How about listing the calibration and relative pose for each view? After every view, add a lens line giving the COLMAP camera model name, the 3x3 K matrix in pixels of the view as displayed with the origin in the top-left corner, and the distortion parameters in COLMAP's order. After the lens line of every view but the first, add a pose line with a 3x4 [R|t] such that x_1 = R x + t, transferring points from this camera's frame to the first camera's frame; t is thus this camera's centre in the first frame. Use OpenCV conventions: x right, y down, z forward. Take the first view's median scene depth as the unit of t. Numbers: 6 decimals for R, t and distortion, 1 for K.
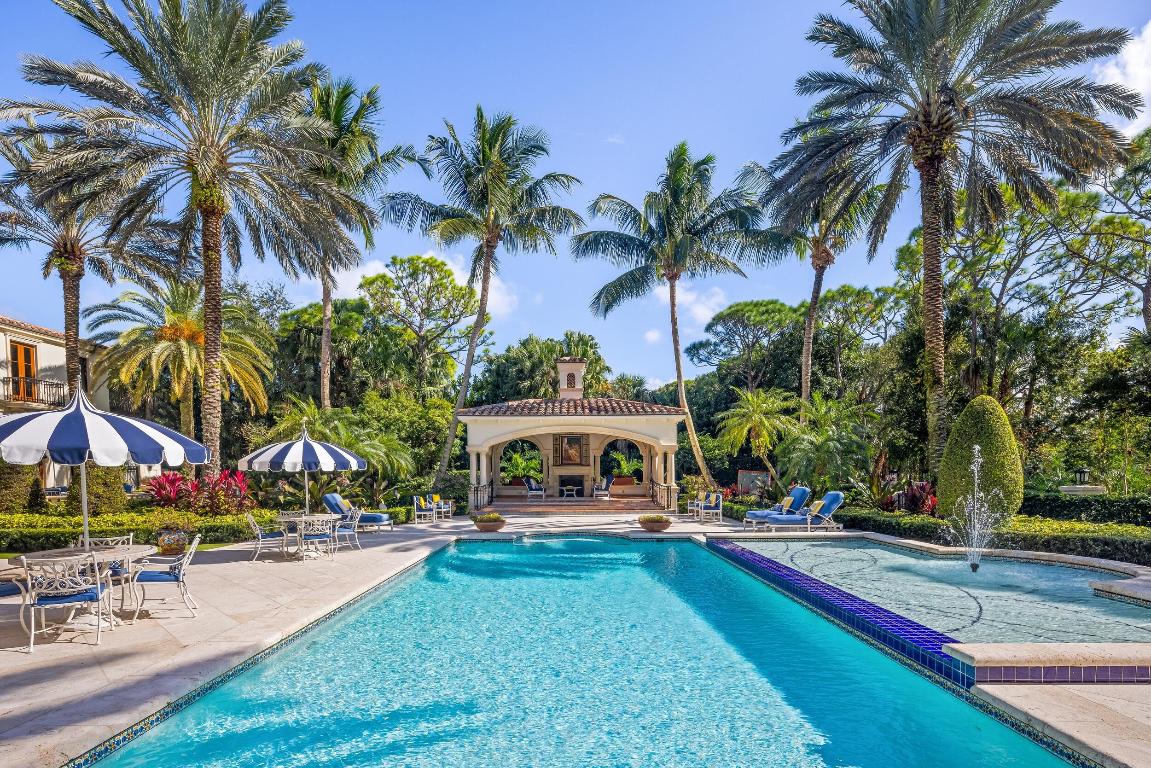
lens RADIAL K [[571.1, 0, 576.4], [0, 571.1, 390.8], [0, 0, 1]] dist [-0.004848, -0.001294]
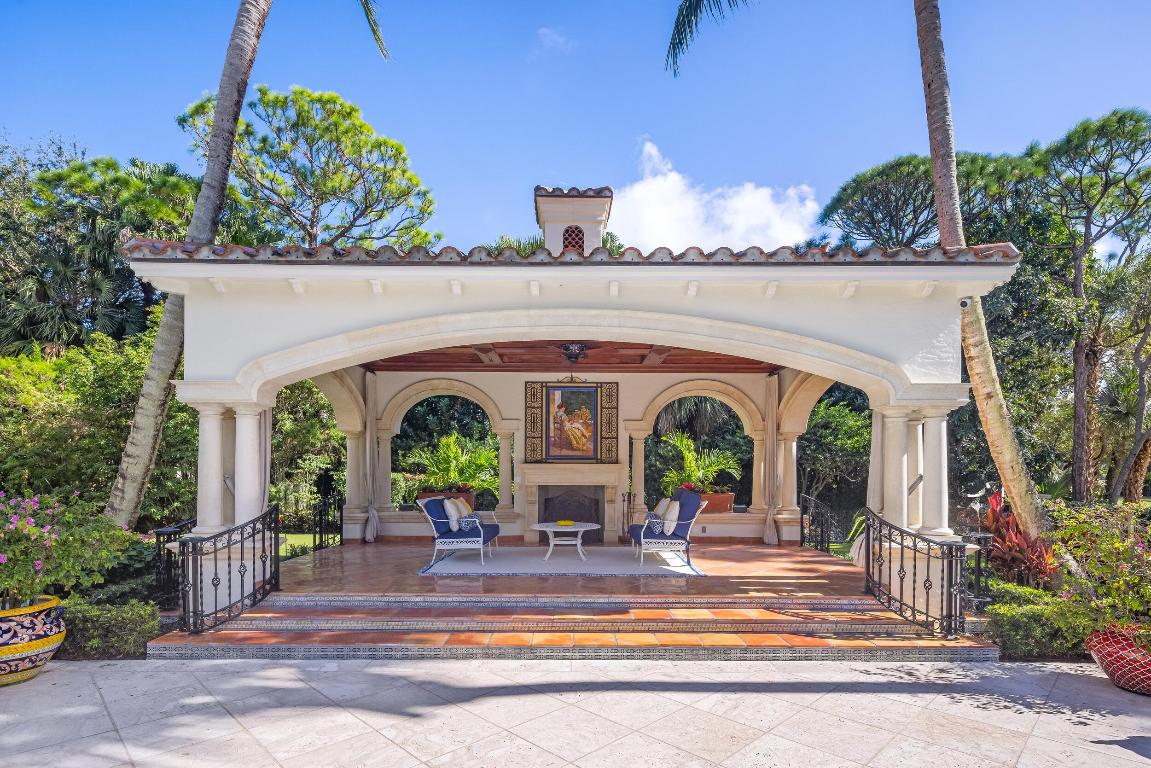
lens RADIAL K [[571.1, 0, 576.4], [0, 571.1, 390.8], [0, 0, 1]] dist [-0.004848, -0.001294]
pose [[0.999901, 0.013402, -0.004213, -0.004270], [-0.013381, 0.999898, 0.004927, 0.080564], [0.004279, -0.004870, 0.999979, 0.608754]]
